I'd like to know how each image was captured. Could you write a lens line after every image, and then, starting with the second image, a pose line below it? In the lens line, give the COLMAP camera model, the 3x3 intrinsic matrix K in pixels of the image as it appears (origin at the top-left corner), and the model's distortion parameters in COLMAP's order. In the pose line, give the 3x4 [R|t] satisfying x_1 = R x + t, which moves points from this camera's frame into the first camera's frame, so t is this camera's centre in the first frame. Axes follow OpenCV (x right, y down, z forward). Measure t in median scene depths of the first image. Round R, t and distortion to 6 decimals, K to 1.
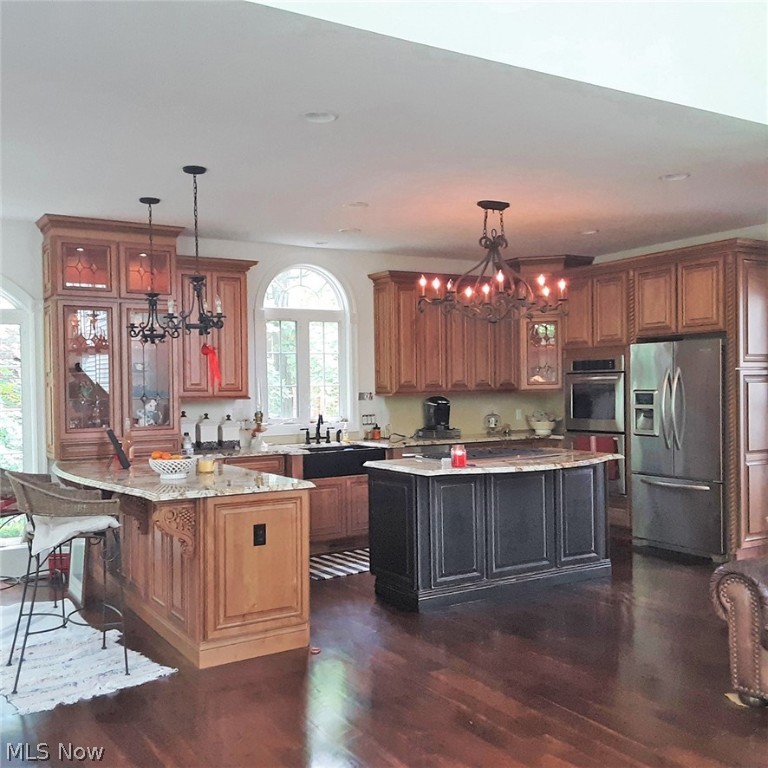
lens RADIAL K [[824.5, 0, 384.9], [0, 824.5, 399.5], [0, 0, 1]] dist [0.202237, -0.451133]
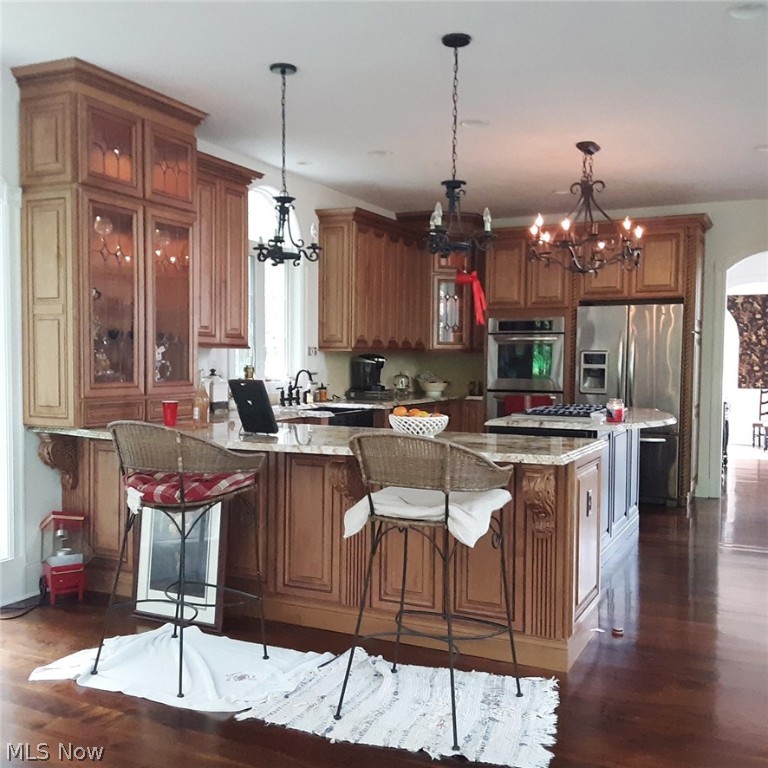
lens RADIAL K [[824.5, 0, 384.9], [0, 824.5, 399.5], [0, 0, 1]] dist [0.202237, -0.451133]
pose [[0.842626, -0.005262, 0.538473, -0.490824], [-0.010888, 0.999581, 0.026806, 0.025841], [-0.538388, -0.028450, 0.842216, 0.263141]]
